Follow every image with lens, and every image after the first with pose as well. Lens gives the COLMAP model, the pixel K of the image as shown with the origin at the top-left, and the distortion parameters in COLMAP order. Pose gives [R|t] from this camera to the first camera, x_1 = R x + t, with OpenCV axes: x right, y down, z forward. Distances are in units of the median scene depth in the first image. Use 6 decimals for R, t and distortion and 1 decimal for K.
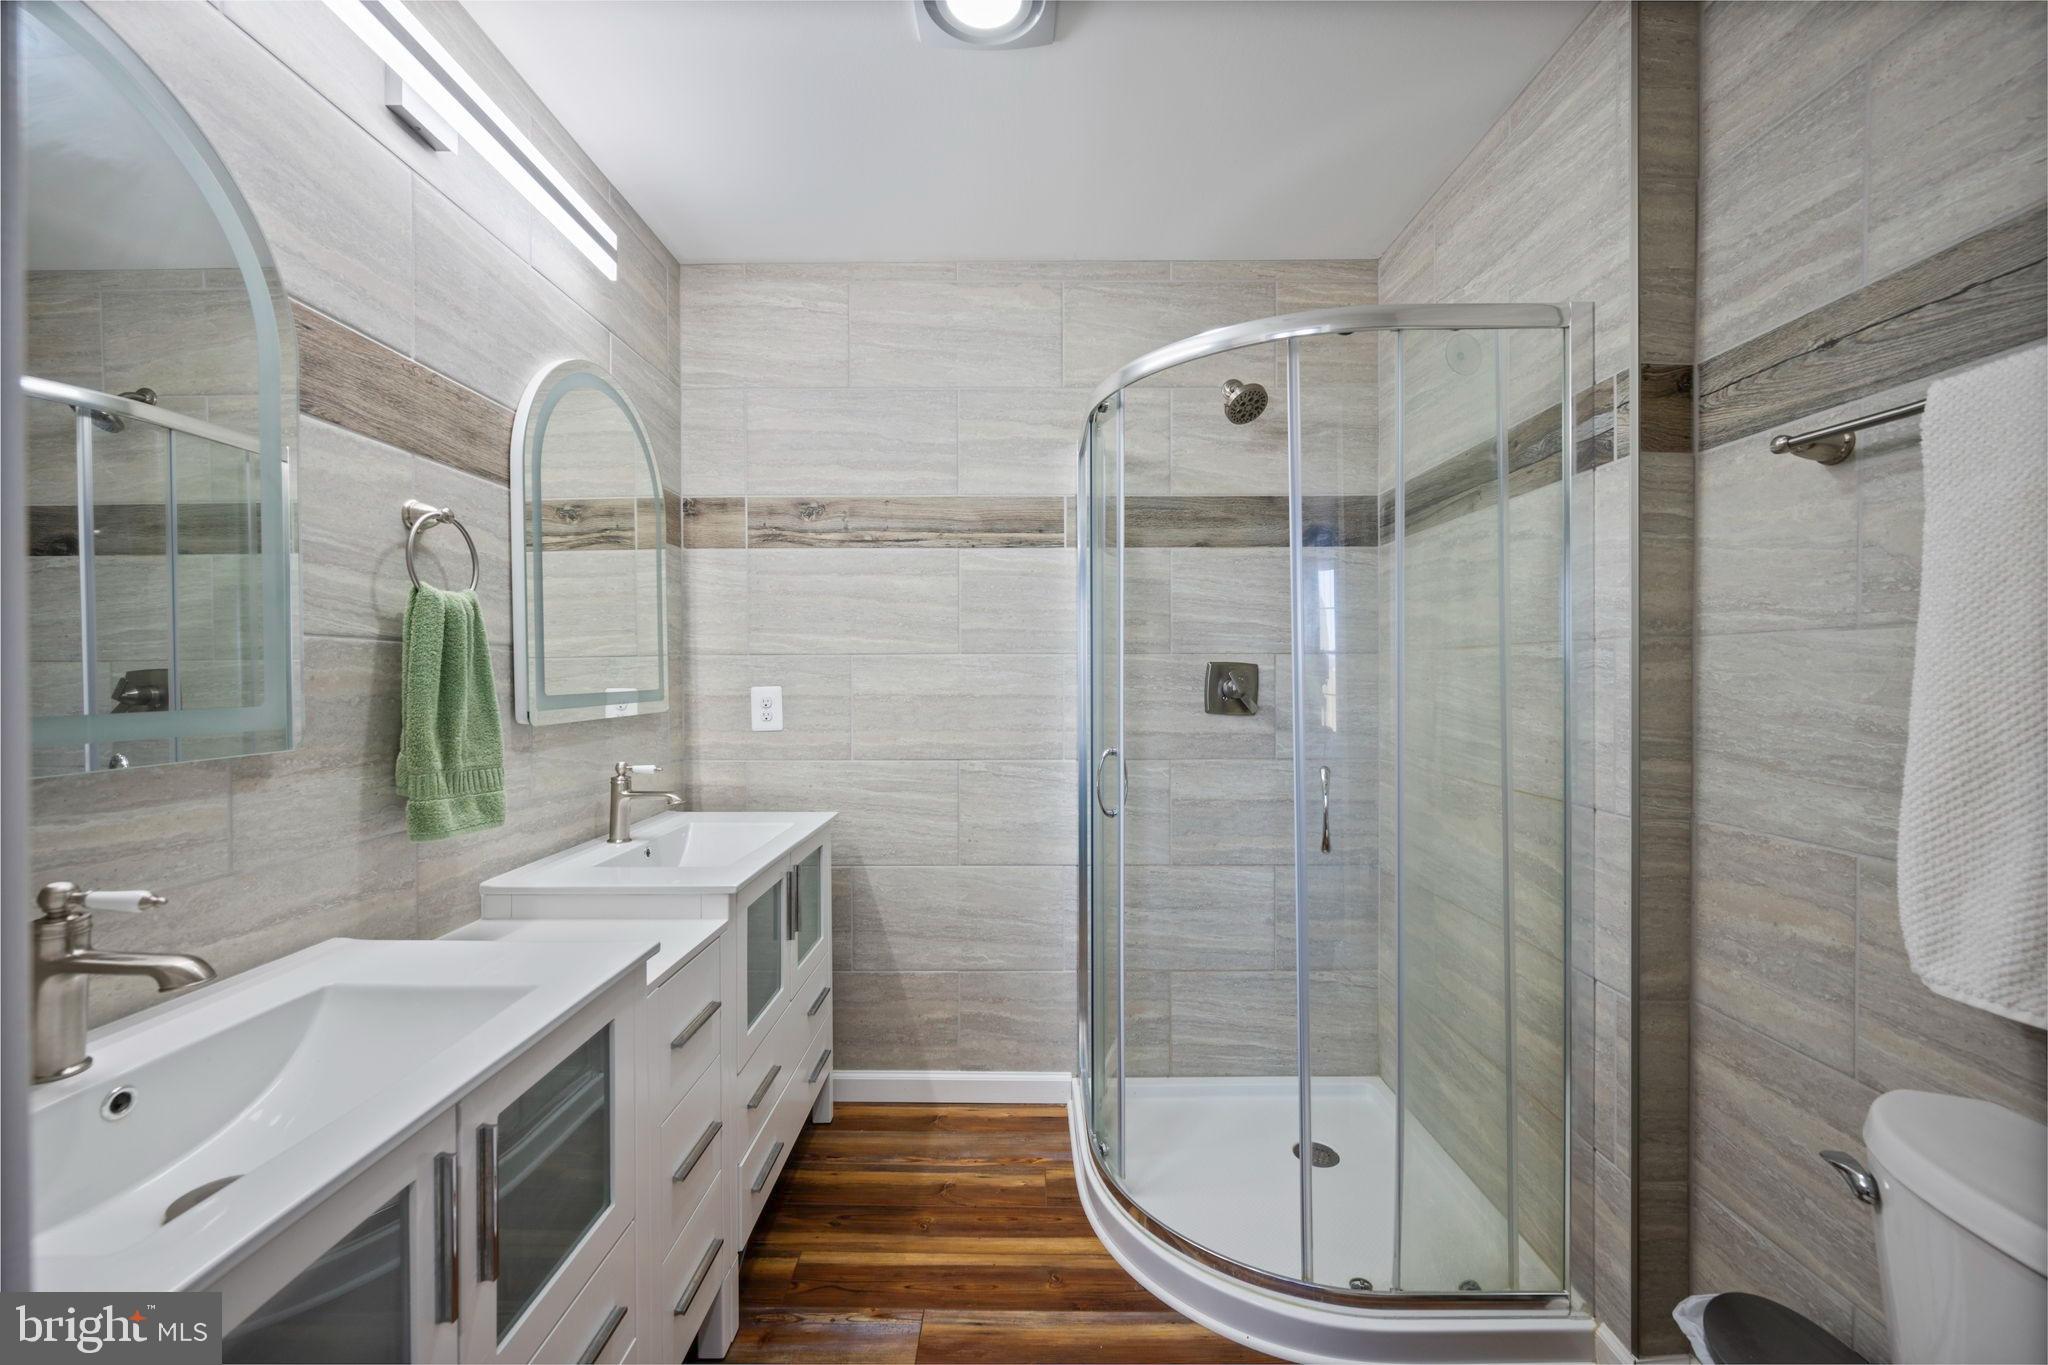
lens RADIAL K [[821.5, 0, 1013.2], [0, 821.5, 681.1], [0, 0, 1]] dist [-0.003831, 0.000631]
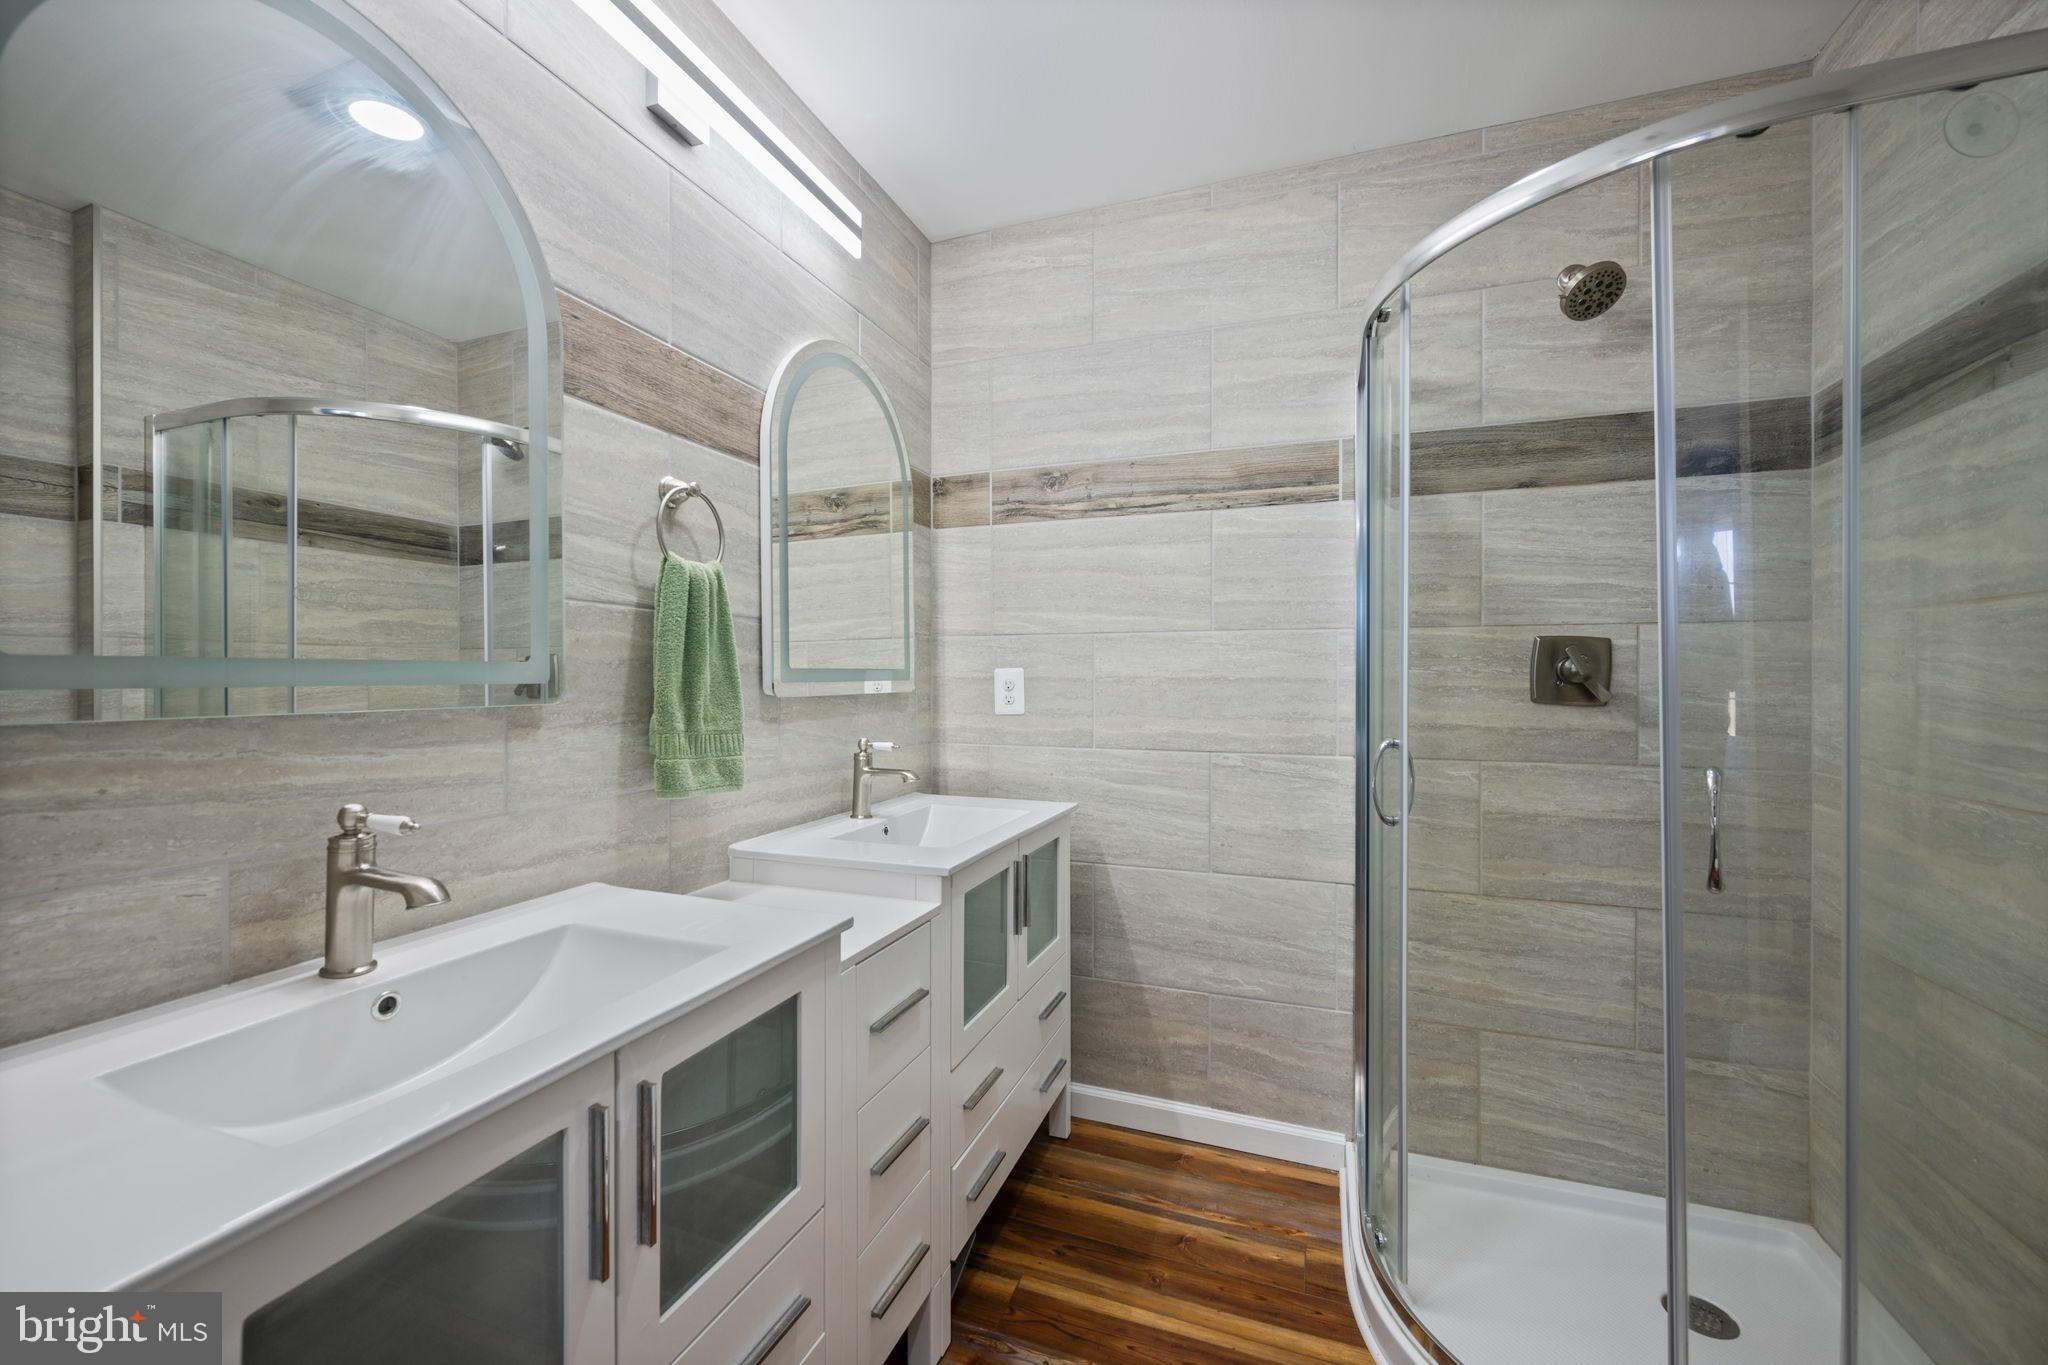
lens RADIAL K [[821.5, 0, 1032.8], [0, 821.5, 682.5], [0, 0, 1]] dist [-0.003831, 0.000631]
pose [[0.942072, 0.009756, -0.335269, 0.055841], [-0.014333, 0.999835, -0.011183, 0.039467], [0.335105, 0.015340, 0.942056, 0.124288]]
